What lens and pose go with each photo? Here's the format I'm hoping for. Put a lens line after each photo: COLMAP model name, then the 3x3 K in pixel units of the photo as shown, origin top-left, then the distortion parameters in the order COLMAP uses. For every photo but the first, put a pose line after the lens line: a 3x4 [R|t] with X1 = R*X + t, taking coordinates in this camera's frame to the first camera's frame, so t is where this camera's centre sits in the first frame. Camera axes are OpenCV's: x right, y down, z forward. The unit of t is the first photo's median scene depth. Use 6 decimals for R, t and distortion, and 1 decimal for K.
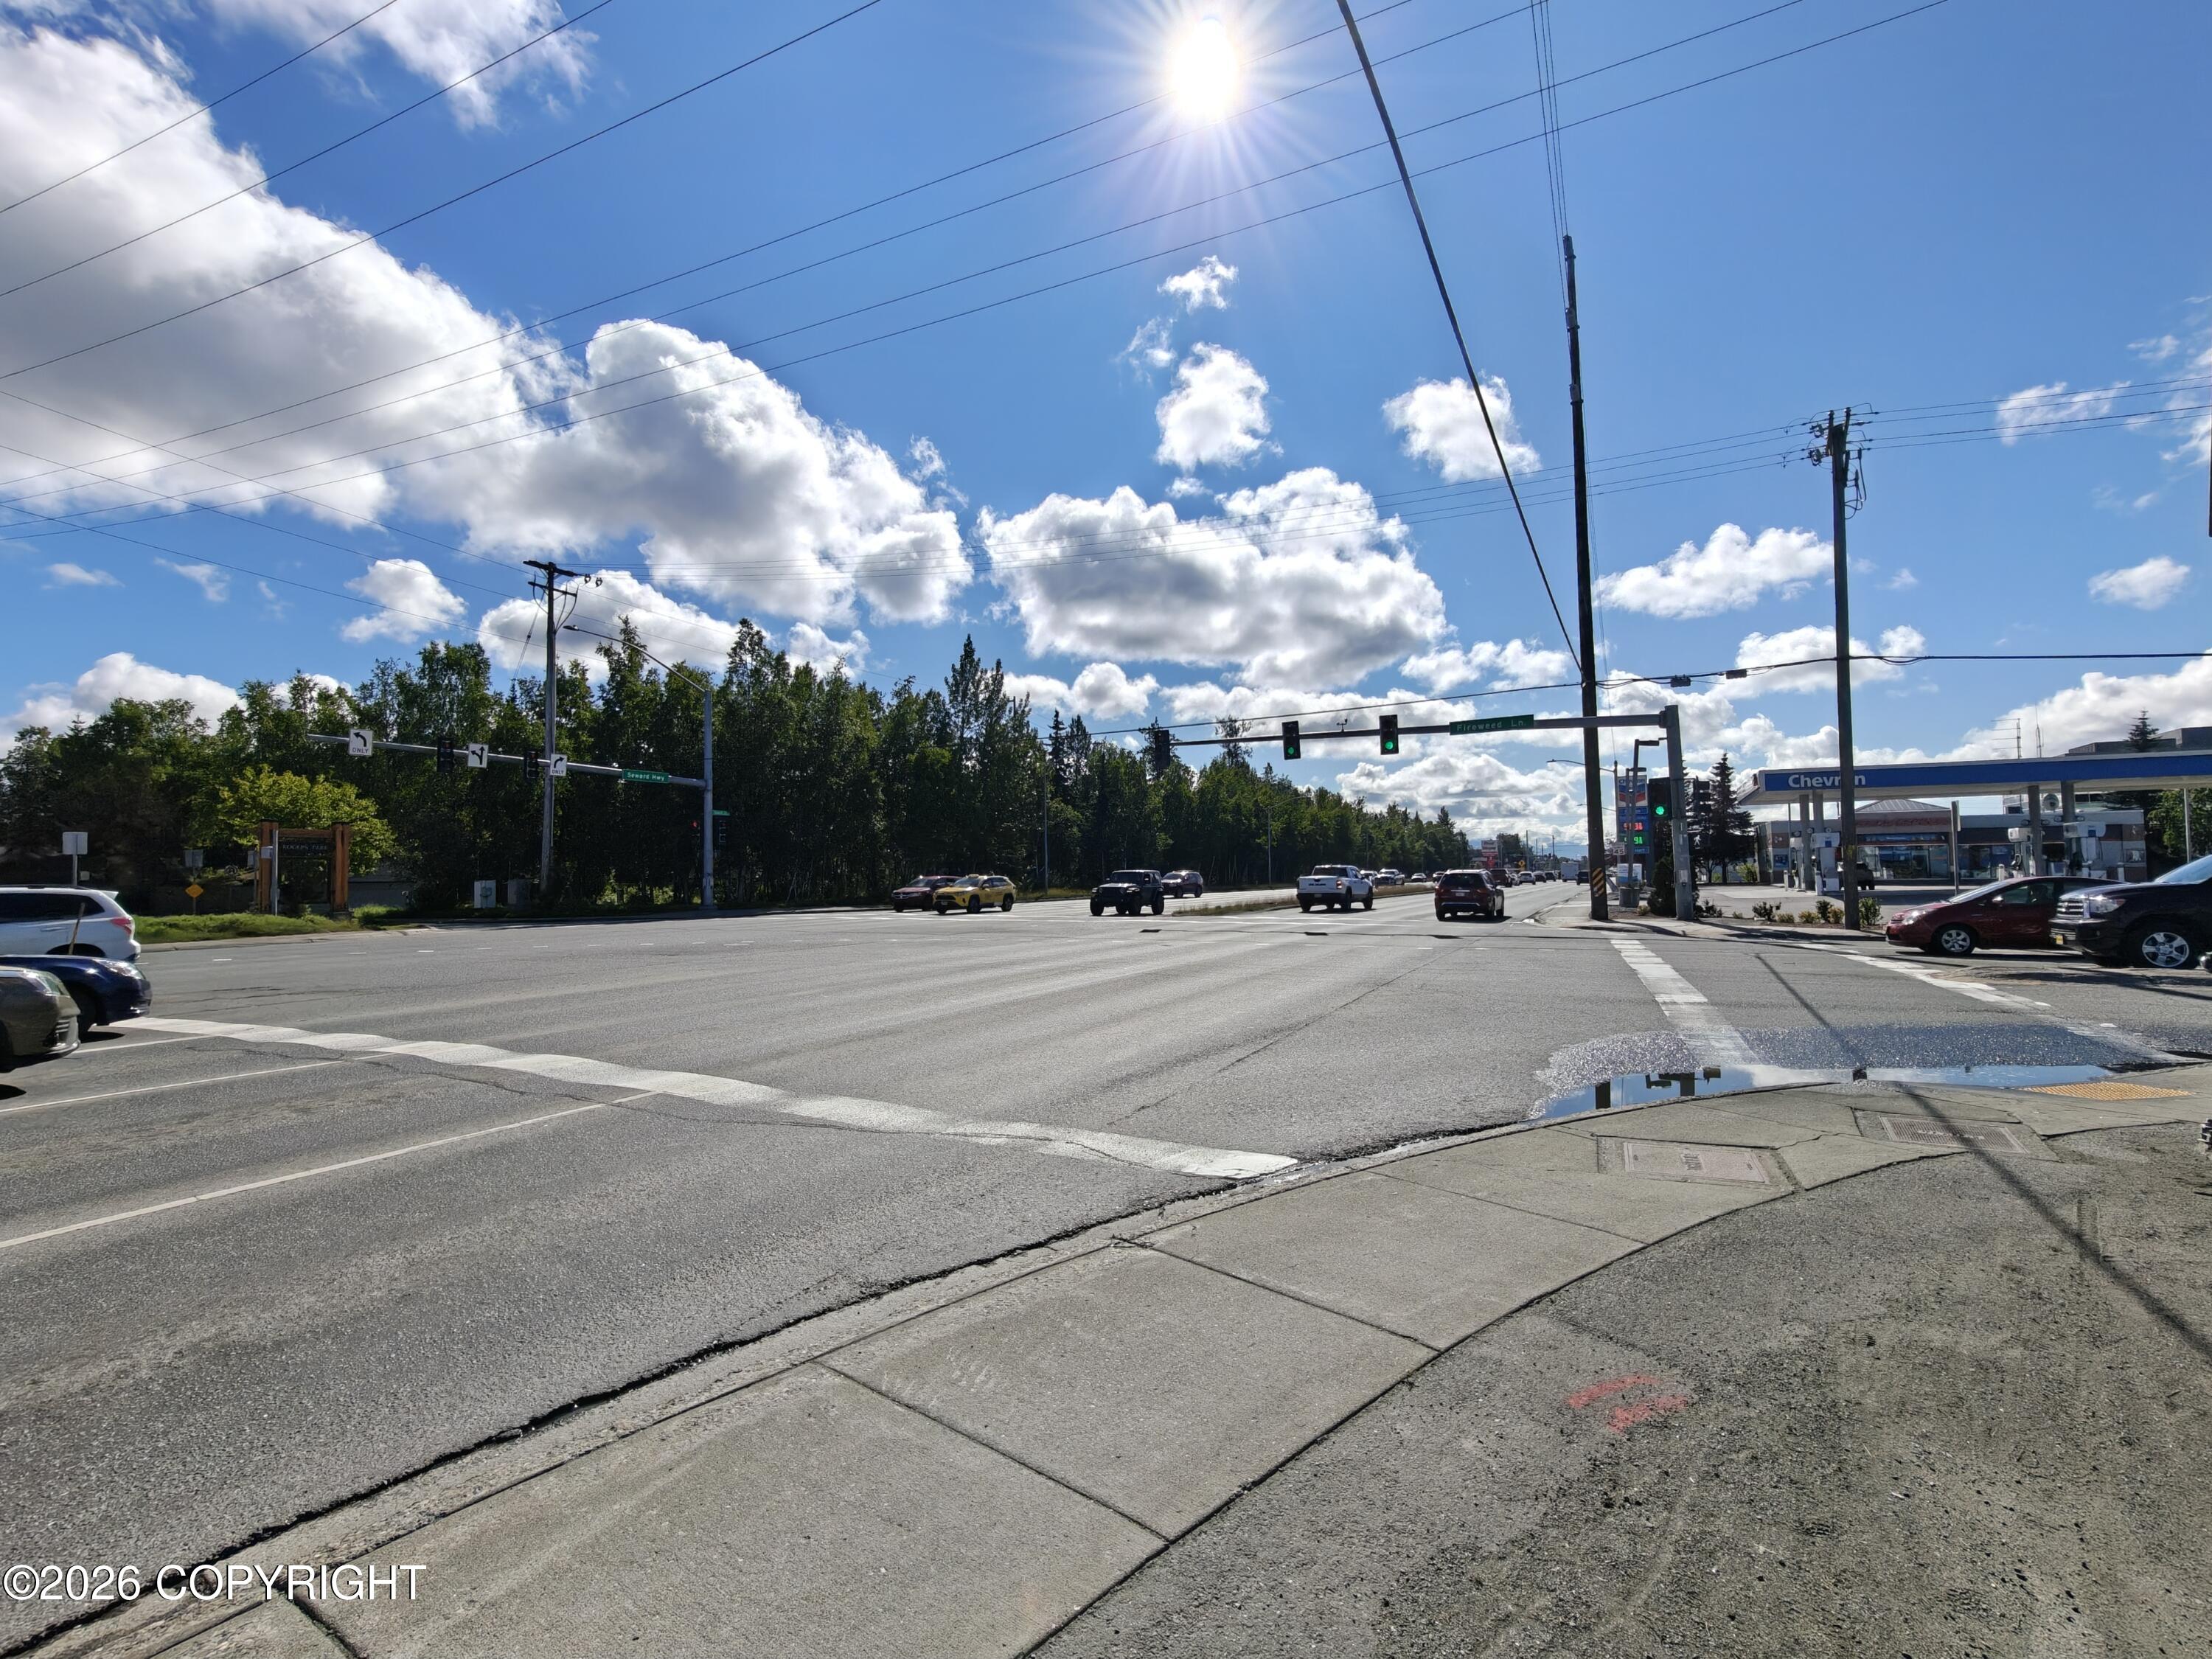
lens RADIAL K [[1029.6, 0, 1119.4], [0, 1029.6, 827.0], [0, 0, 1]] dist [-0.000899, 0.004678]
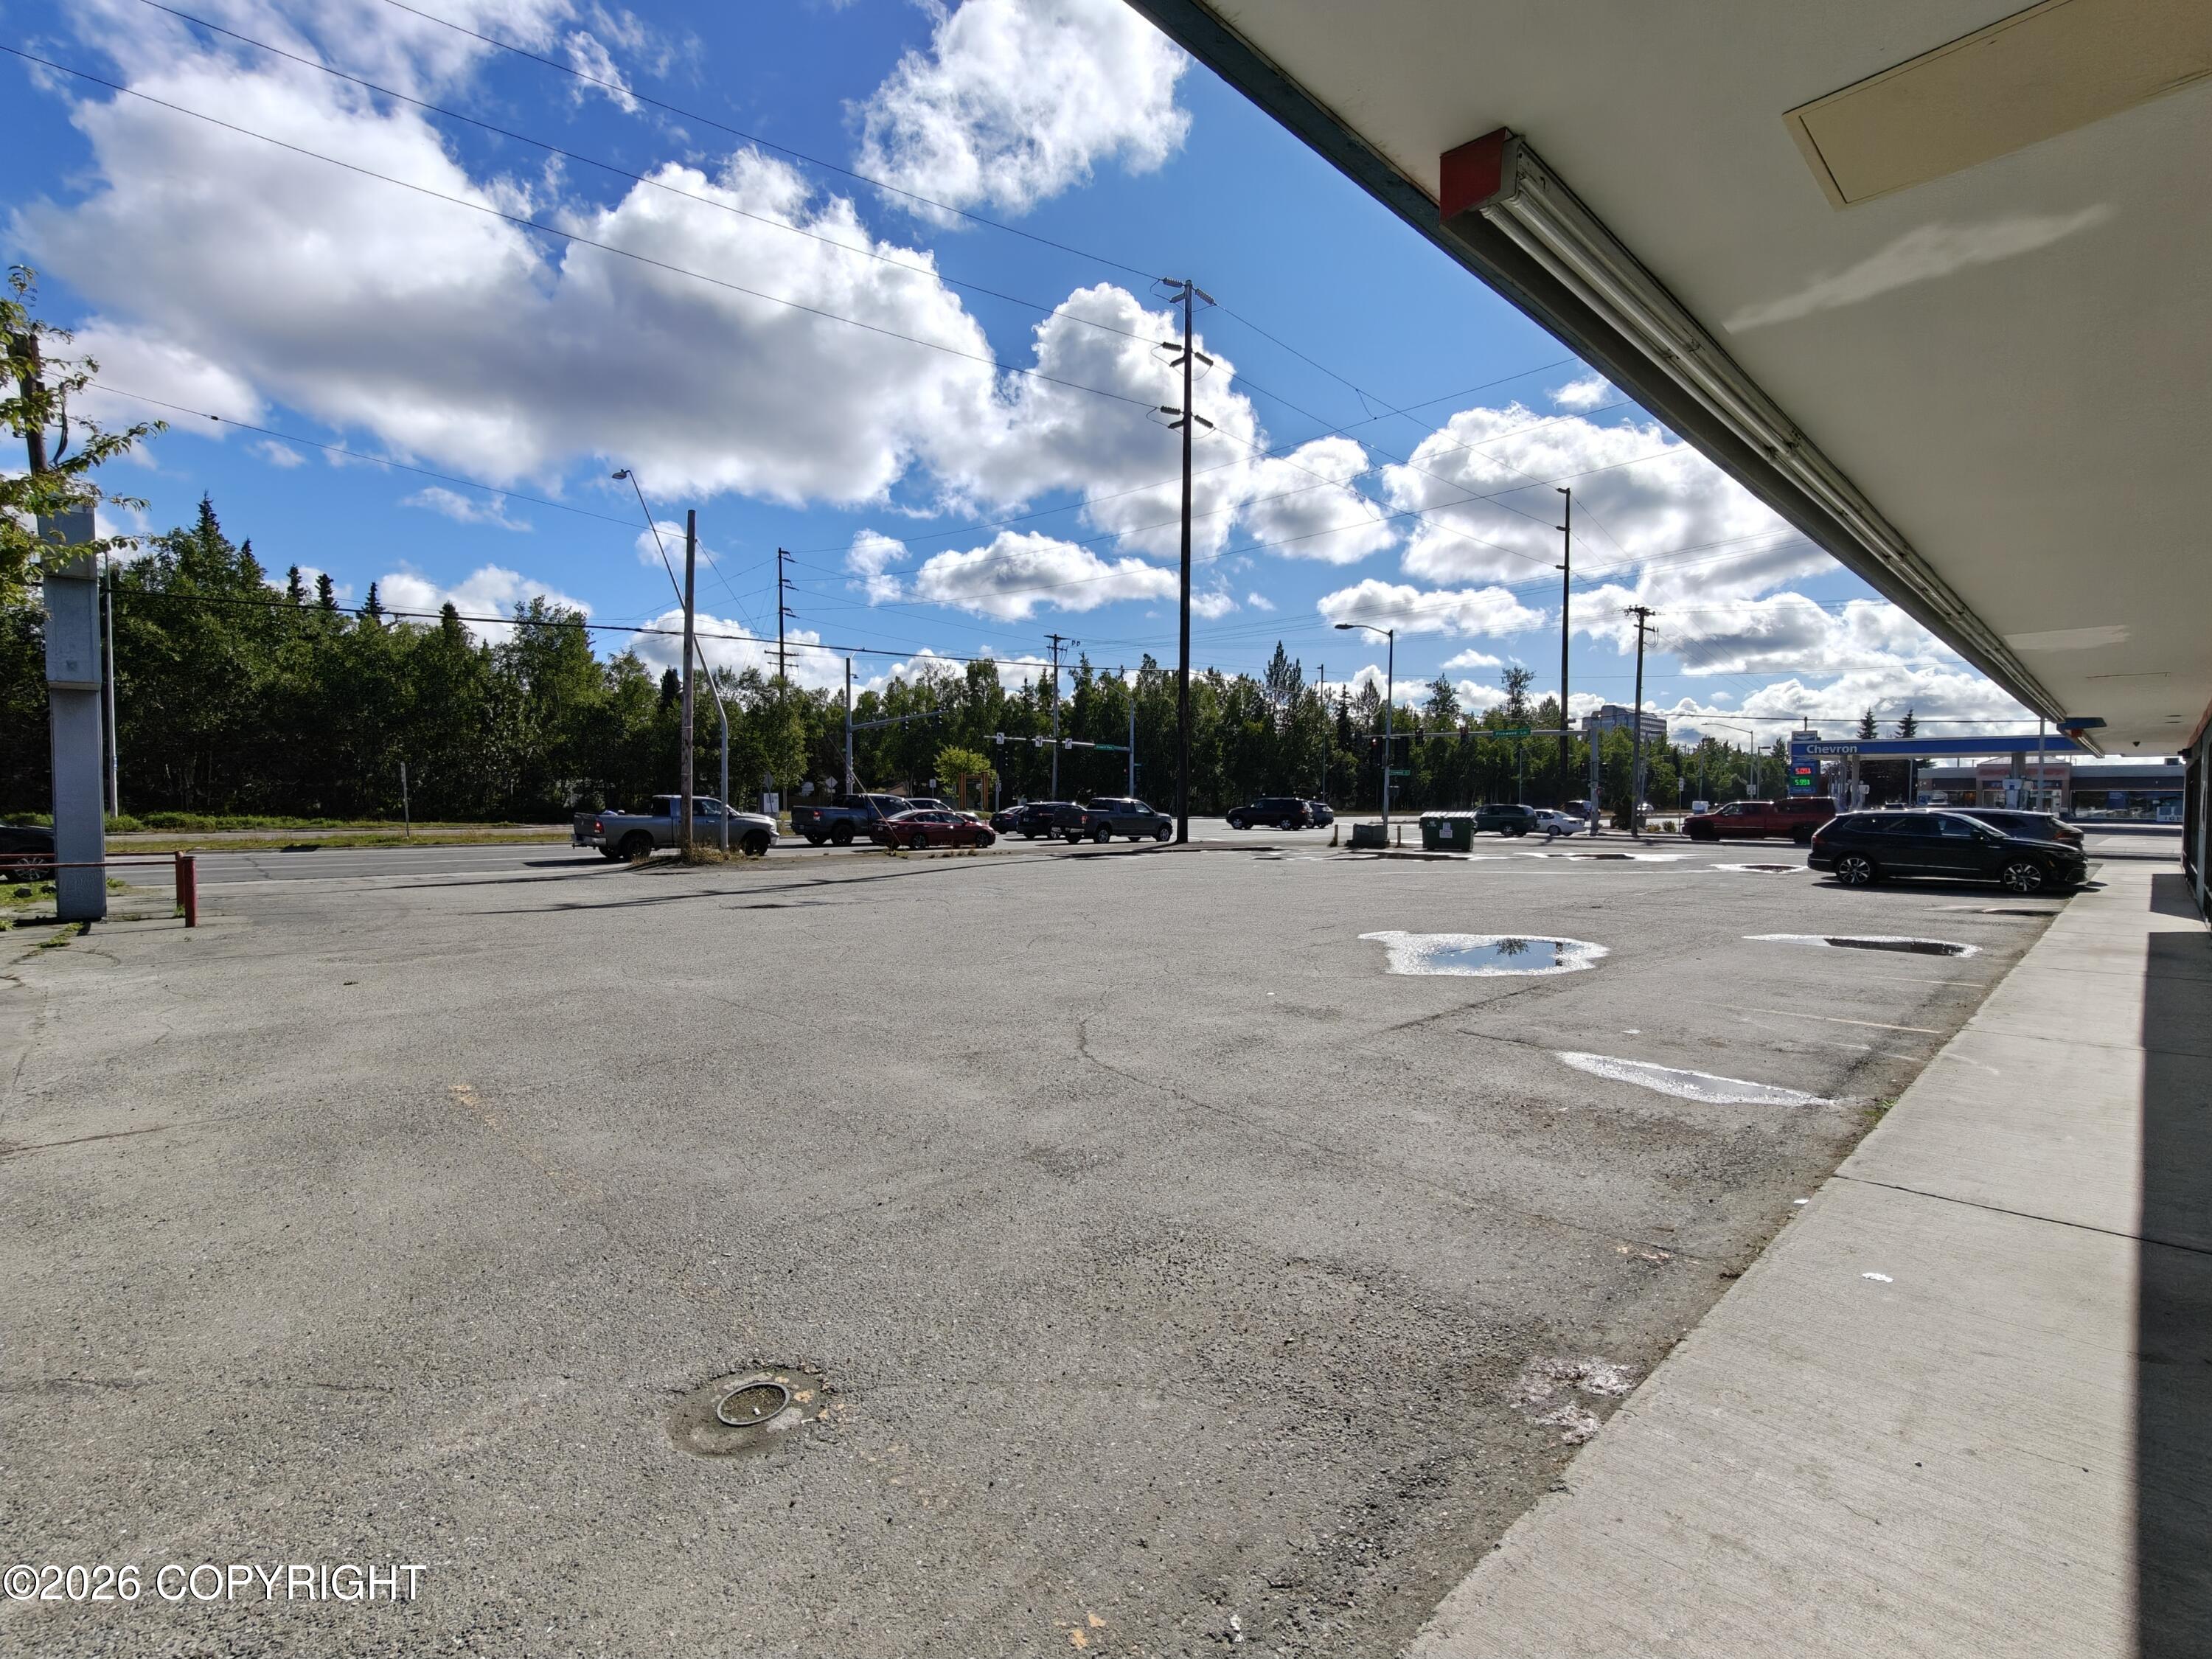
lens RADIAL K [[1029.6, 0, 1110.6], [0, 1029.6, 827.4], [0, 0, 1]] dist [-0.000899, 0.004678]
pose [[0.942946, 0.026708, -0.331872, 0.137988], [-0.003030, 0.997424, 0.071662, -0.022946], [0.332931, -0.066568, 0.940598, -0.561347]]
